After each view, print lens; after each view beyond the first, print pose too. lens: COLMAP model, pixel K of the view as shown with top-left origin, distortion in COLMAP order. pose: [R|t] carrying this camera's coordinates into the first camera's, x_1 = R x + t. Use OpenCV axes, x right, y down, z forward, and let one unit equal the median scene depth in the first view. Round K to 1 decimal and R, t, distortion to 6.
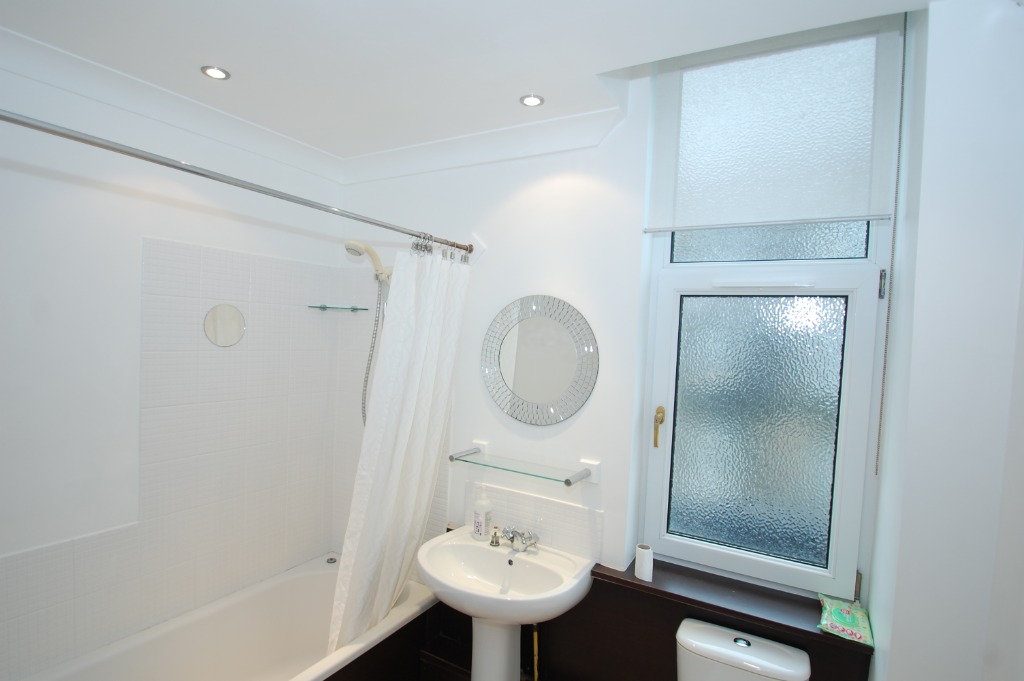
lens RADIAL K [[522.8, 0, 511.3], [0, 522.8, 340.7], [0, 0, 1]] dist [-0.015698, 0.000073]
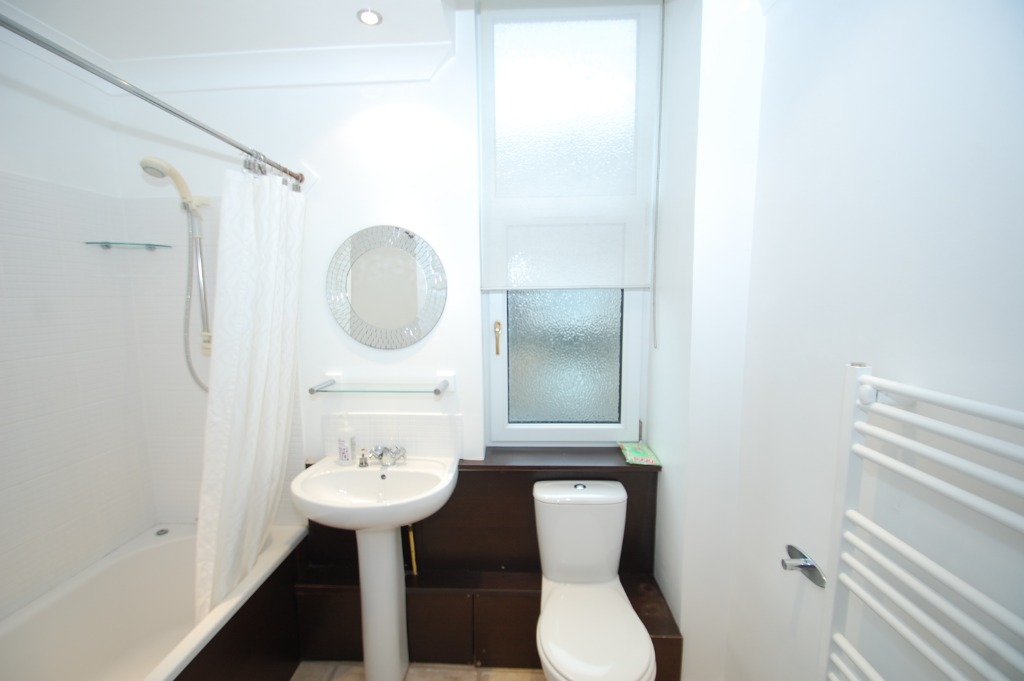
lens RADIAL K [[445.2, 0, 508.9], [0, 445.2, 342.9], [0, 0, 1]] dist [-0.002360, -0.000268]
pose [[0.884866, -0.109467, 0.452802, -0.159091], [0.065110, 0.991520, 0.112465, 0.064508], [-0.461273, -0.070035, 0.884490, 0.086301]]
